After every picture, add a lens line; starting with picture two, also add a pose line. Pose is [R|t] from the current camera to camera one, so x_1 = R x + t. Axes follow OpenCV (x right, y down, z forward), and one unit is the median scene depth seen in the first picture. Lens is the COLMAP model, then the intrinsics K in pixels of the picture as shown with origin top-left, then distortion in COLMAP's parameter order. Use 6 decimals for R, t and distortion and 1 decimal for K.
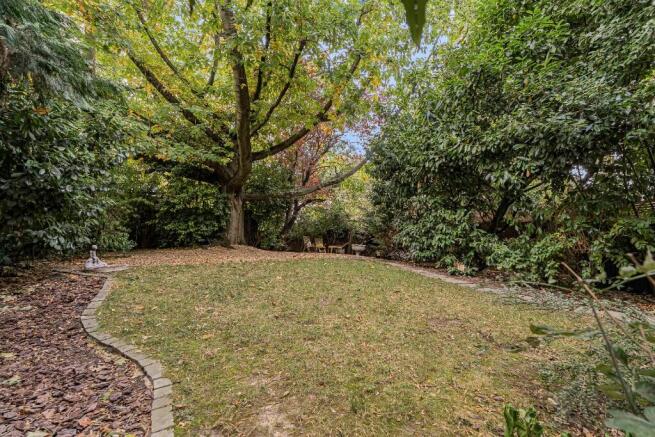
lens RADIAL K [[298.4, 0, 327.5], [0, 298.4, 218.5], [0, 0, 1]] dist [0.001190, -0.000076]
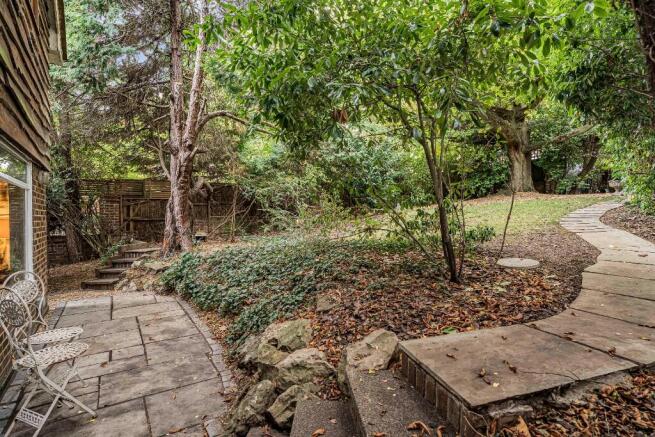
lens RADIAL K [[338.7, 0, 327.5], [0, 338.7, 218.5], [0, 0, 1]] dist [0.001957, -0.000234]
pose [[0.338996, -0.015567, -0.940659, 0.720535], [0.156968, 0.986784, 0.040238, 0.018383], [0.927601, -0.161294, 0.336959, -0.180701]]
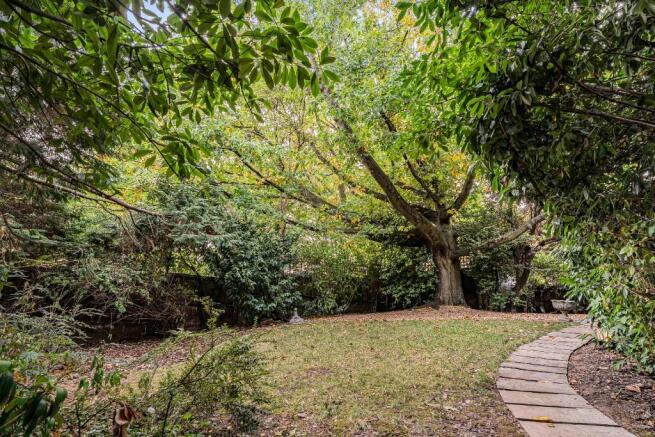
lens RADIAL K [[338.7, 0, 327.5], [0, 338.7, 218.5], [0, 0, 1]] dist [0.001957, -0.000234]
pose [[0.480313, -0.247992, -0.841308, 0.522321], [0.094683, 0.968251, -0.231356, 0.032240], [0.871972, 0.031466, 0.488544, 0.107352]]
